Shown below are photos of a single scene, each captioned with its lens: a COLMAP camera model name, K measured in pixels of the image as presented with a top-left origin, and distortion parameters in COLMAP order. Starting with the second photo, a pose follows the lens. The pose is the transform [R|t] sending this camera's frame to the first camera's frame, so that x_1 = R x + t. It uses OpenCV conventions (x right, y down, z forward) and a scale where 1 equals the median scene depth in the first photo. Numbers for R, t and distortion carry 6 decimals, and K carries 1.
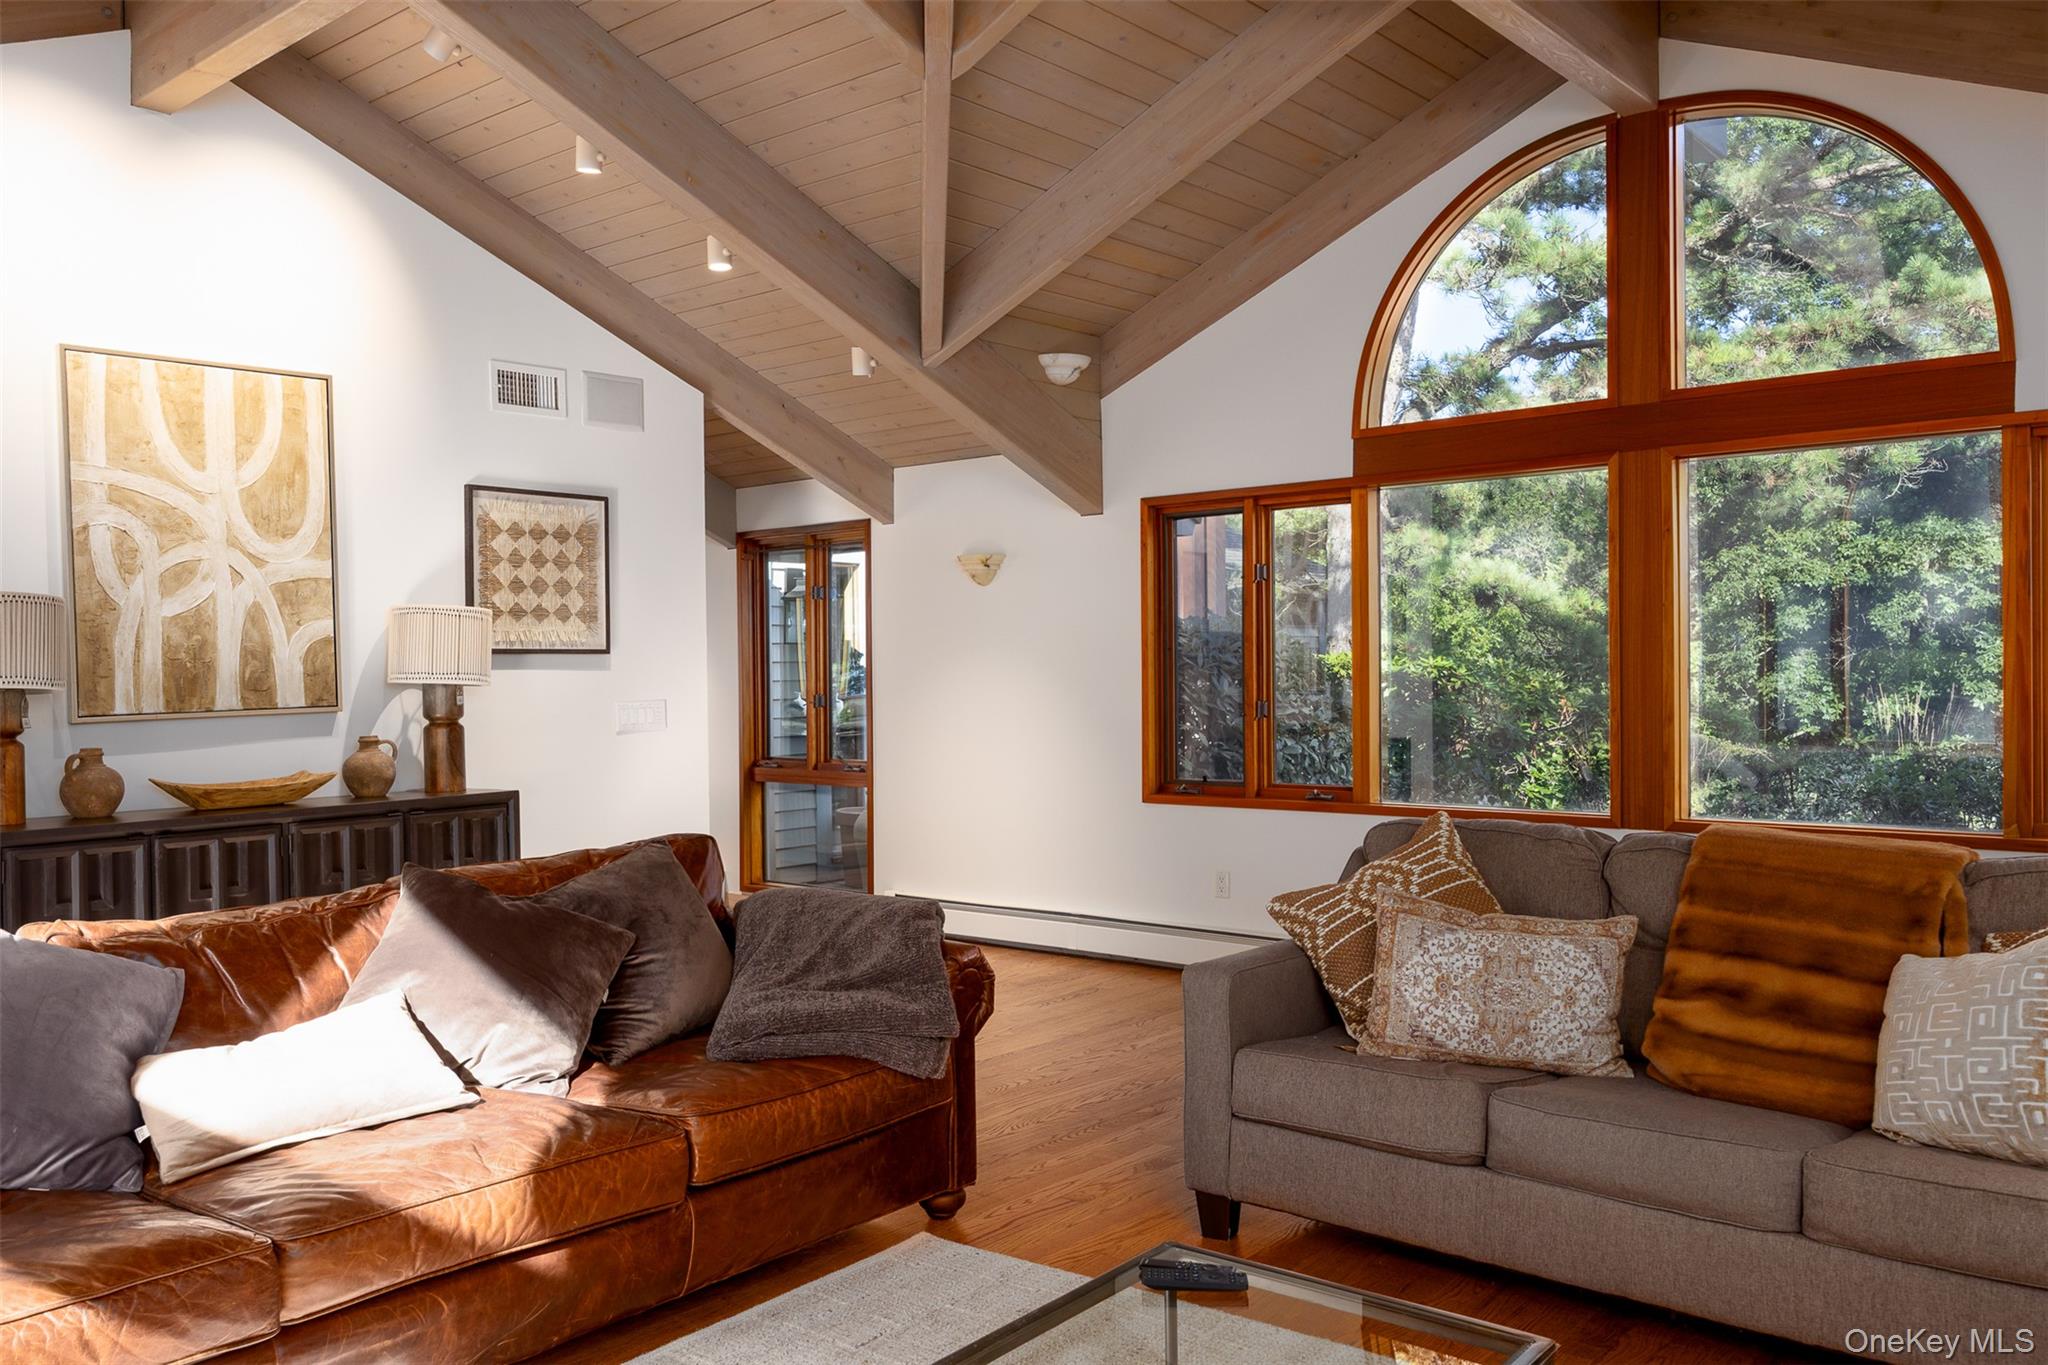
lens RADIAL K [[1582.5, 0, 1025.1], [0, 1582.5, 683.1], [0, 0, 1]] dist [0.010986, 0.002634]
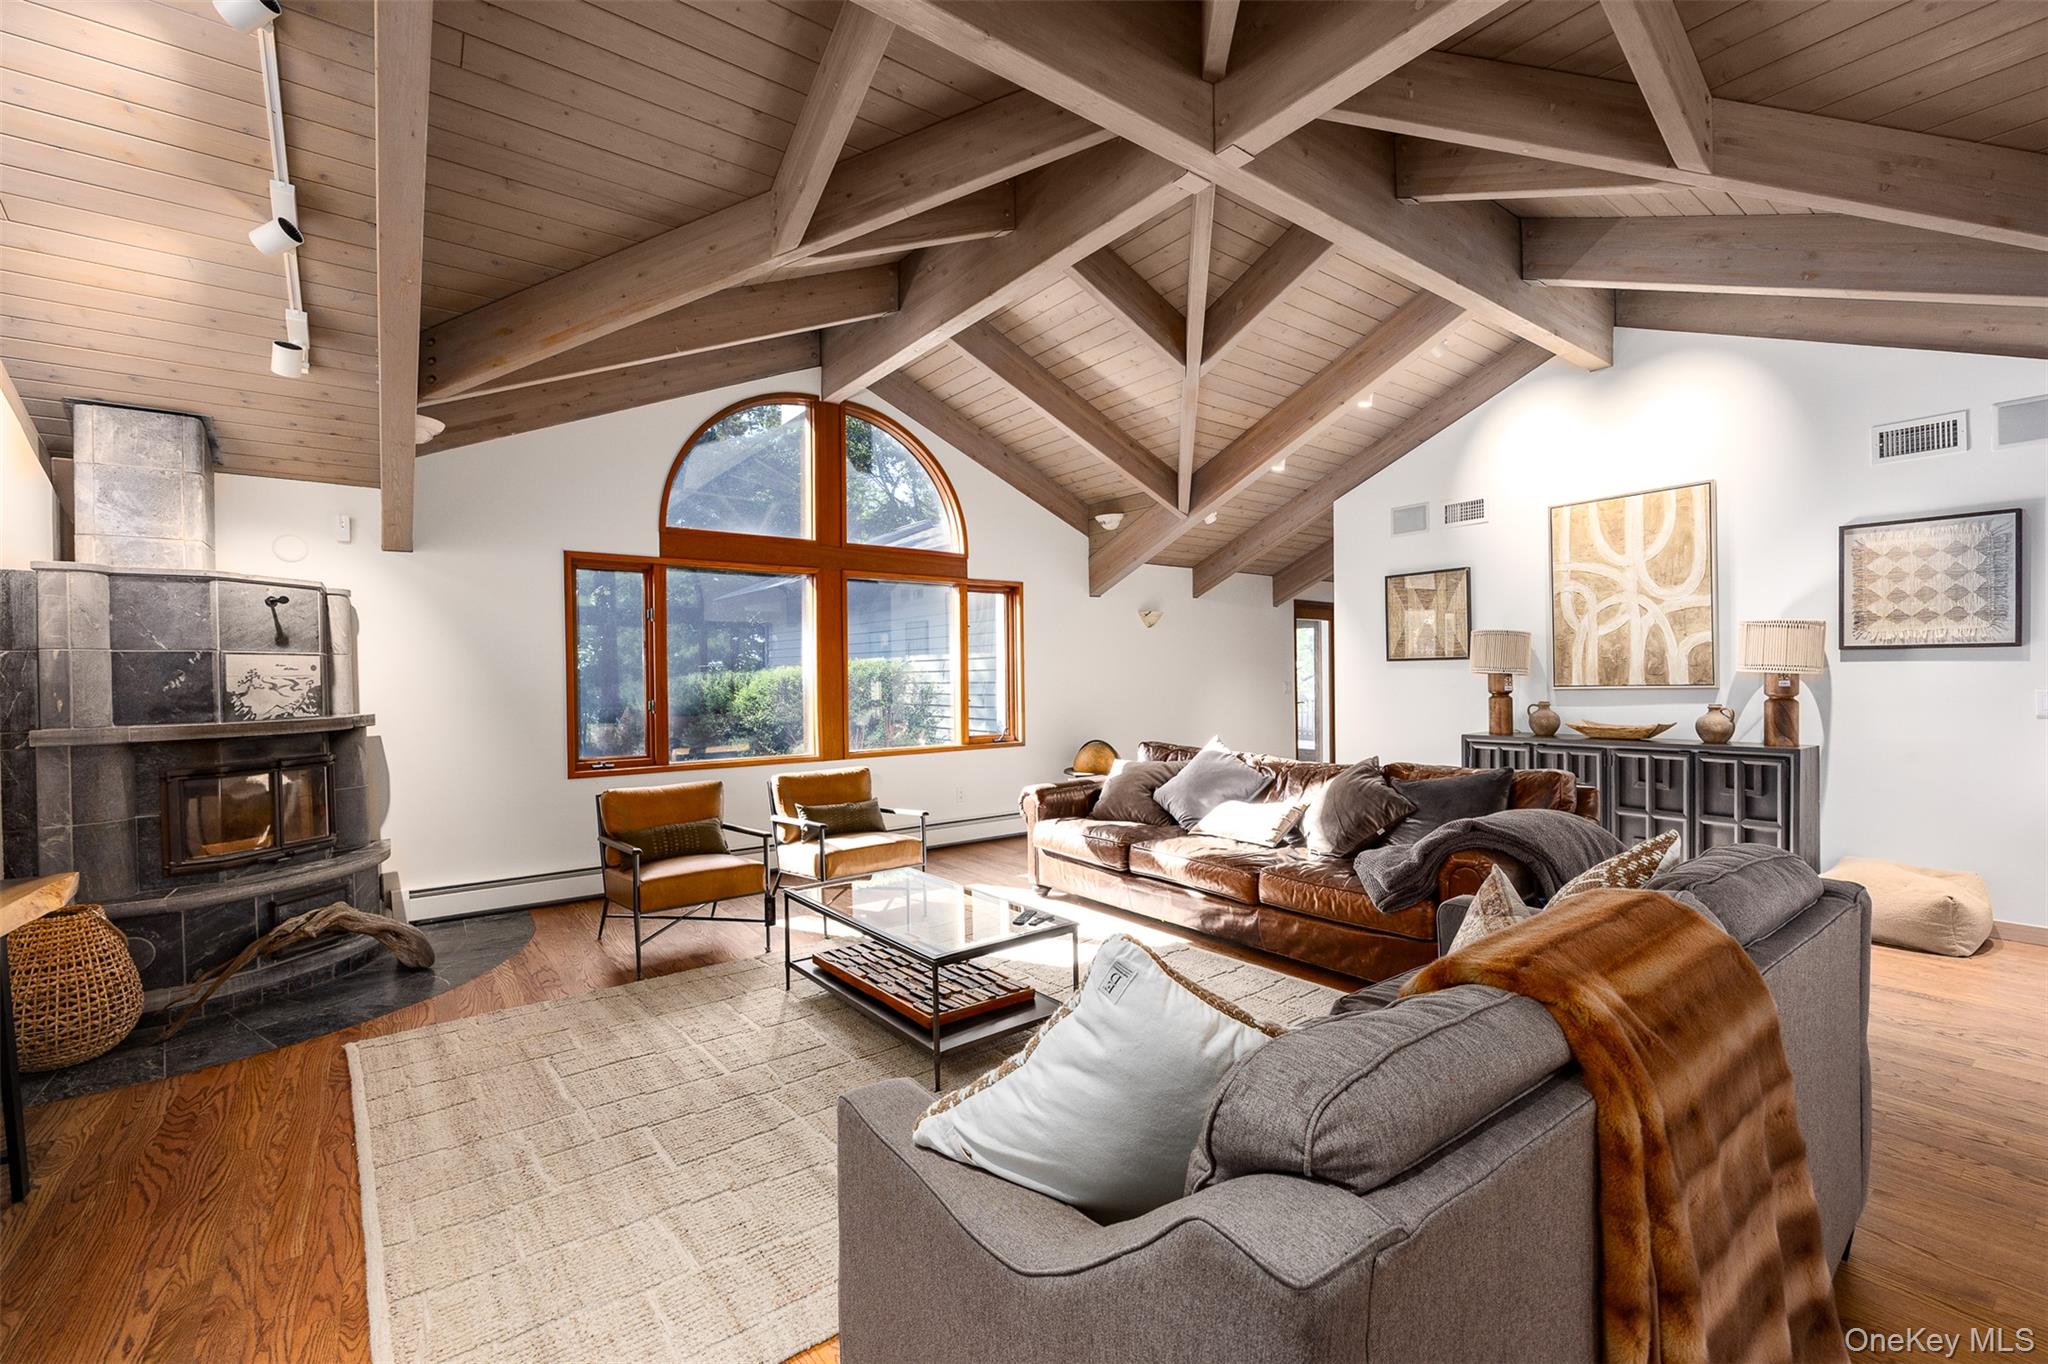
lens RADIAL K [[892.6, 0, 1027.6], [0, 892.6, 685.2], [0, 0, 1]] dist [-0.001520, -0.000108]
pose [[-0.223510, 0.029785, -0.974246, 0.625098], [0.005836, 0.999556, 0.029220, -0.016239], [0.974684, 0.000845, -0.223585, 0.540870]]
